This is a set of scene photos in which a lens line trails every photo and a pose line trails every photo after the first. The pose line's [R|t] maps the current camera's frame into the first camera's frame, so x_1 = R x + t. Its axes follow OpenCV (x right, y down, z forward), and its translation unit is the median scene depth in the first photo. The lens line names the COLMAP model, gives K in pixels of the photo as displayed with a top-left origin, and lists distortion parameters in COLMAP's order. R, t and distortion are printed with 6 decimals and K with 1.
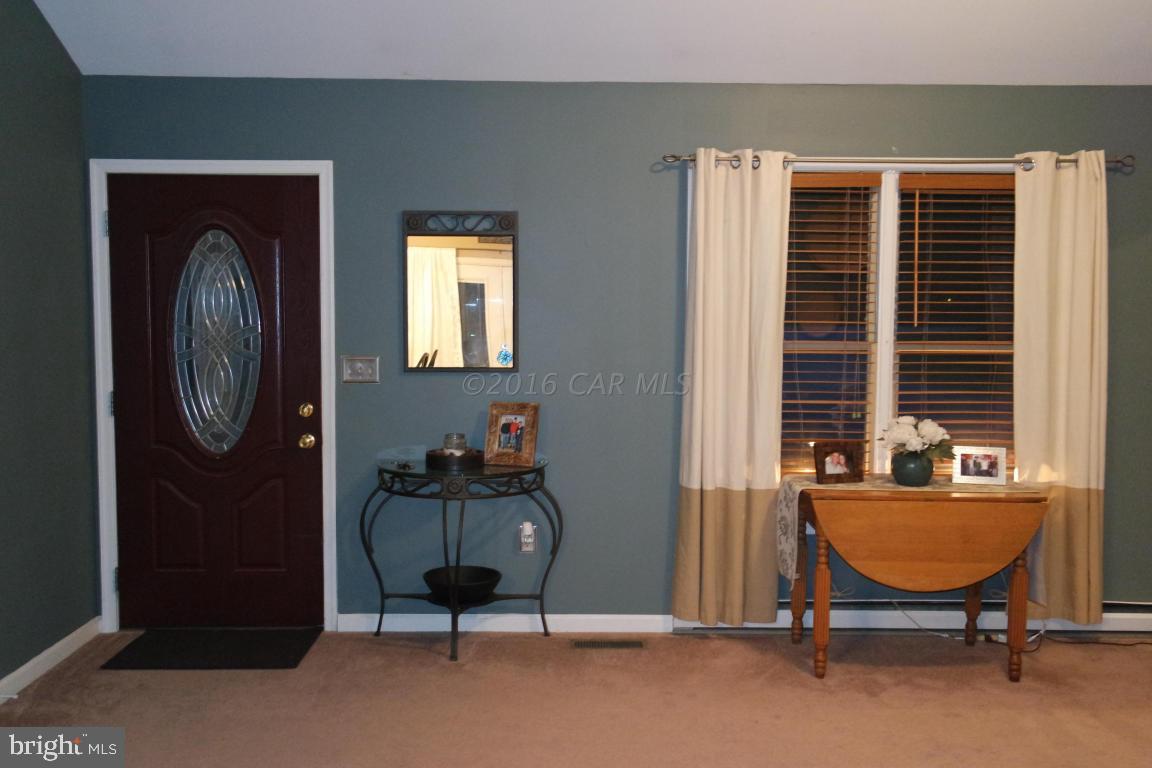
lens RADIAL K [[1061.7, 0, 576.0], [0, 1061.7, 384.0], [0, 0, 1]] dist [0.010033, 0.016949]
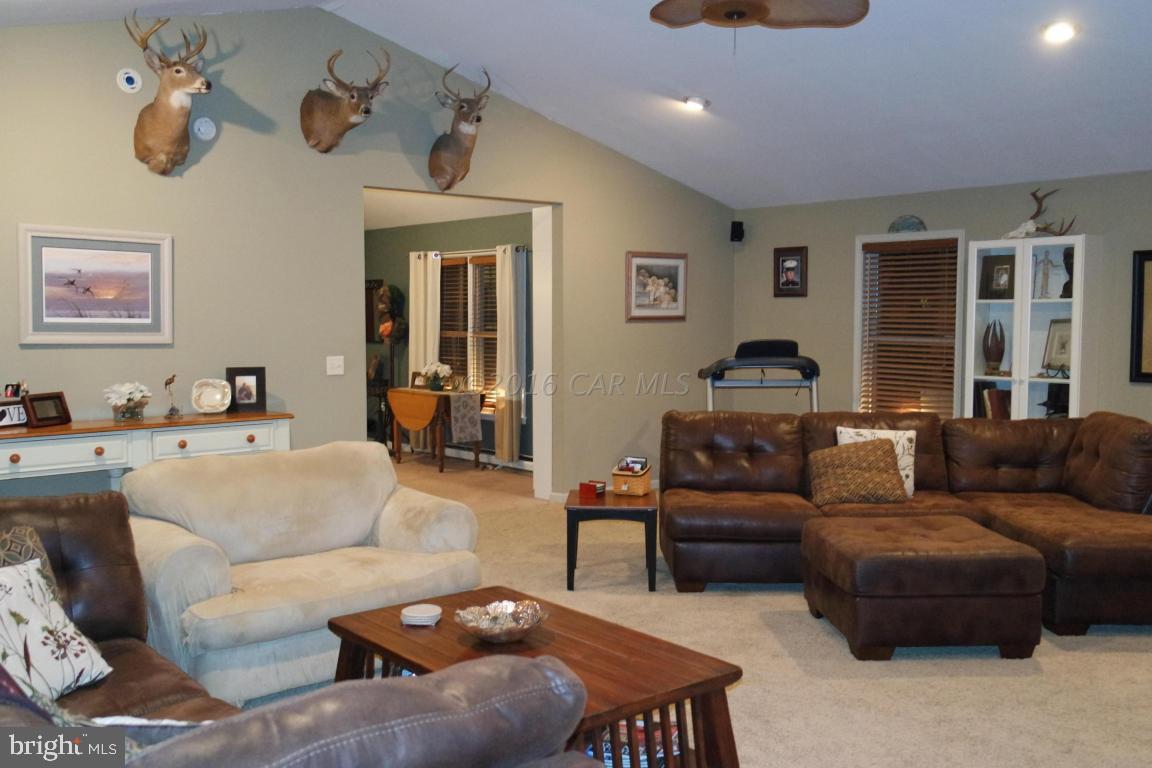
lens RADIAL K [[1061.7, 0, 576.0], [0, 1061.7, 384.0], [0, 0, 1]] dist [0.010033, 0.016949]
pose [[0.632169, 0.044822, -0.773533, 2.200608], [-0.051573, 0.998546, 0.015712, 0.023837], [0.773112, 0.029961, 0.633561, -0.244209]]
